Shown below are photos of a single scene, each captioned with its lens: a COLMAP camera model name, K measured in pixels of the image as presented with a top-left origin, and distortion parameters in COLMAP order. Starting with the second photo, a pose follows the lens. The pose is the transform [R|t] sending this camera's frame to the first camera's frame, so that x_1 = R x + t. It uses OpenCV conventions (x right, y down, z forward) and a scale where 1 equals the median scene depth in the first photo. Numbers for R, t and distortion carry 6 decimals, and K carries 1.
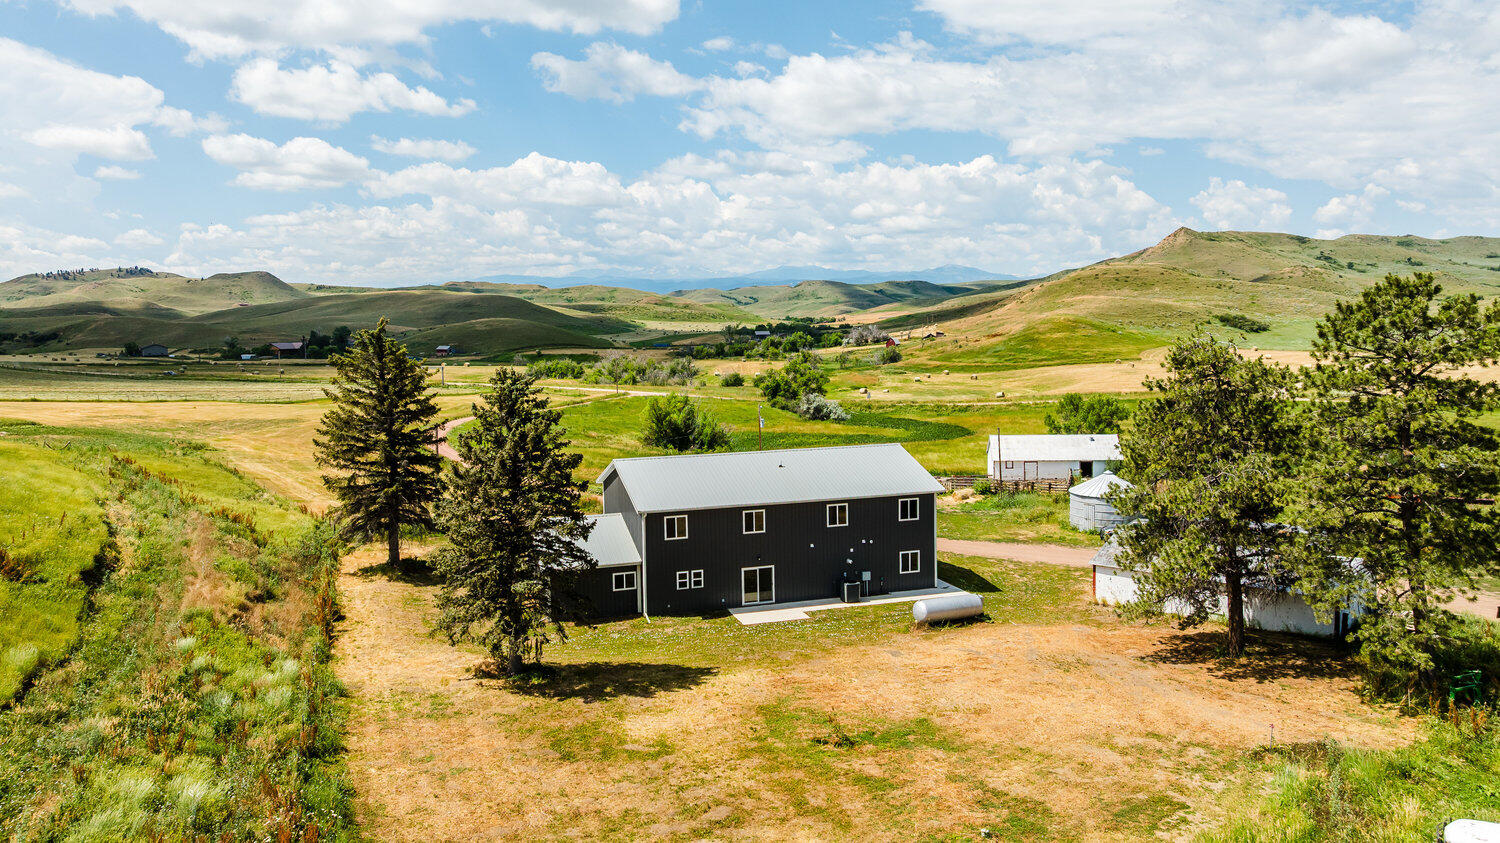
lens RADIAL K [[1069.3, 0, 750.0], [0, 1069.3, 421.5], [0, 0, 1]] dist [-0.022335, 0.006138]
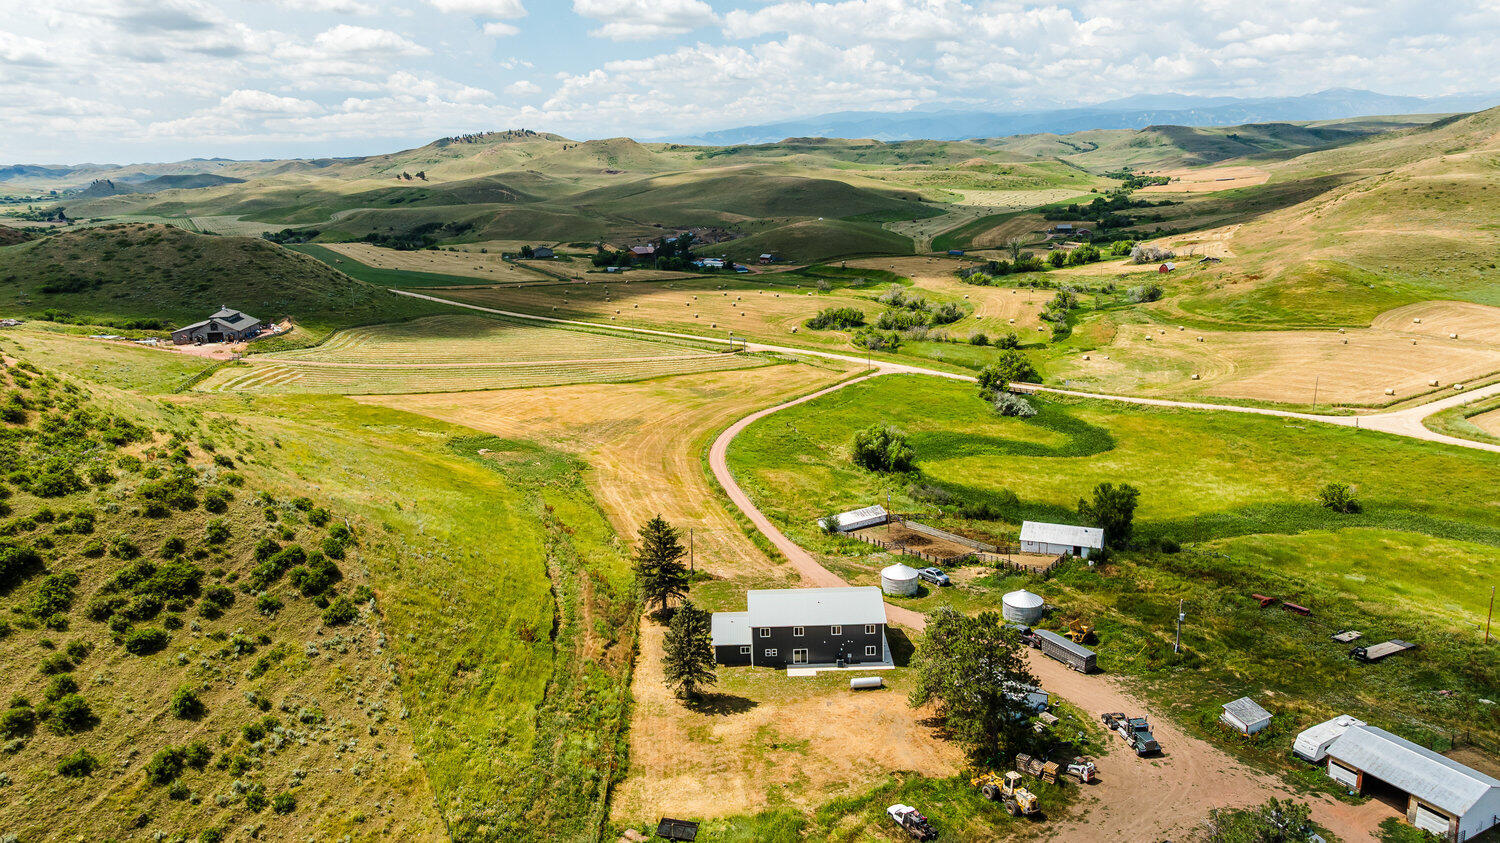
lens RADIAL K [[1069.3, 0, 750.0], [0, 1069.3, 421.5], [0, 0, 1]] dist [-0.022335, 0.006138]
pose [[0.949971, 0.059906, -0.306540, 0.045801], [-0.009038, 0.986296, 0.164738, -0.057708], [0.312208, -0.153725, 0.937494, -0.090972]]
